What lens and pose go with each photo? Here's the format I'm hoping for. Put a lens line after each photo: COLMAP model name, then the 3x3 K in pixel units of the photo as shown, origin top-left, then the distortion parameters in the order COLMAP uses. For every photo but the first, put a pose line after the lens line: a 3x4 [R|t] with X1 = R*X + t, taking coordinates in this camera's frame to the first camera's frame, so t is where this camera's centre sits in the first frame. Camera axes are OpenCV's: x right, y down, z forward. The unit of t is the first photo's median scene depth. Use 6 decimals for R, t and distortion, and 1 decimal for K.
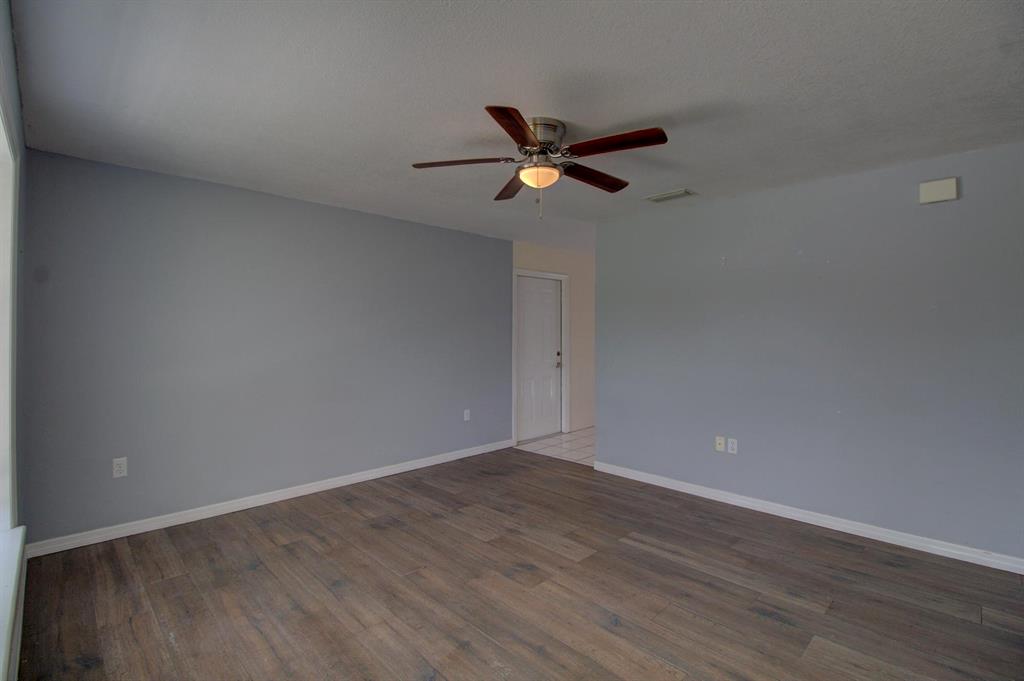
lens RADIAL K [[477.5, 0, 519.0], [0, 477.5, 326.3], [0, 0, 1]] dist [-0.000269, -0.000490]
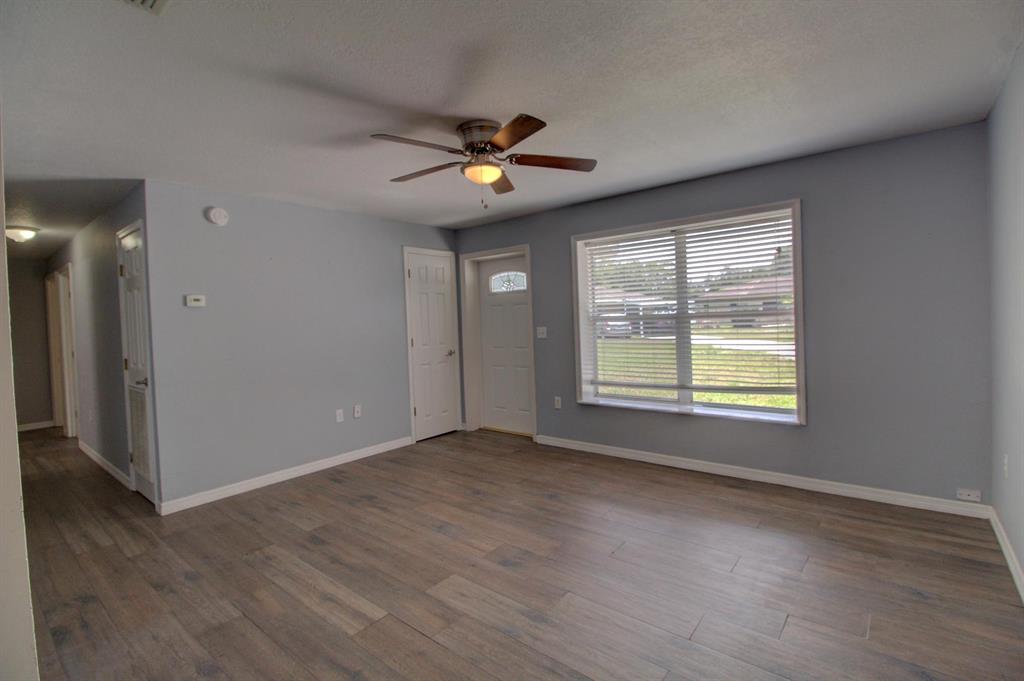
lens RADIAL K [[475.5, 0, 512.4], [0, 475.5, 335.2], [0, 0, 1]] dist [0.000107, -0.000037]
pose [[-0.995126, 0.036366, -0.091657, 0.073866], [0.034132, 0.999084, 0.025830, 0.022515], [0.092513, 0.022575, -0.995456, 1.741639]]
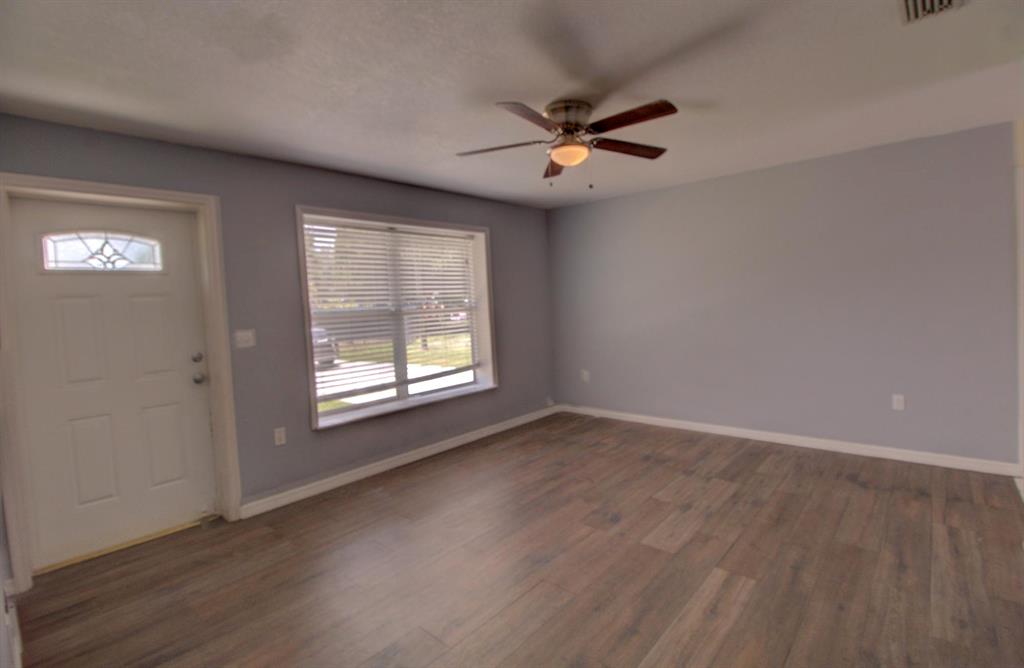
lens RADIAL K [[475.3, 0, 530.2], [0, 475.3, 331.6], [0, 0, 1]] dist [-0.003749, -0.000929]
pose [[0.079016, 0.057310, -0.995225, 0.931504], [0.052755, 0.996707, 0.061584, 0.010486], [0.995476, -0.057369, 0.075733, 0.680534]]
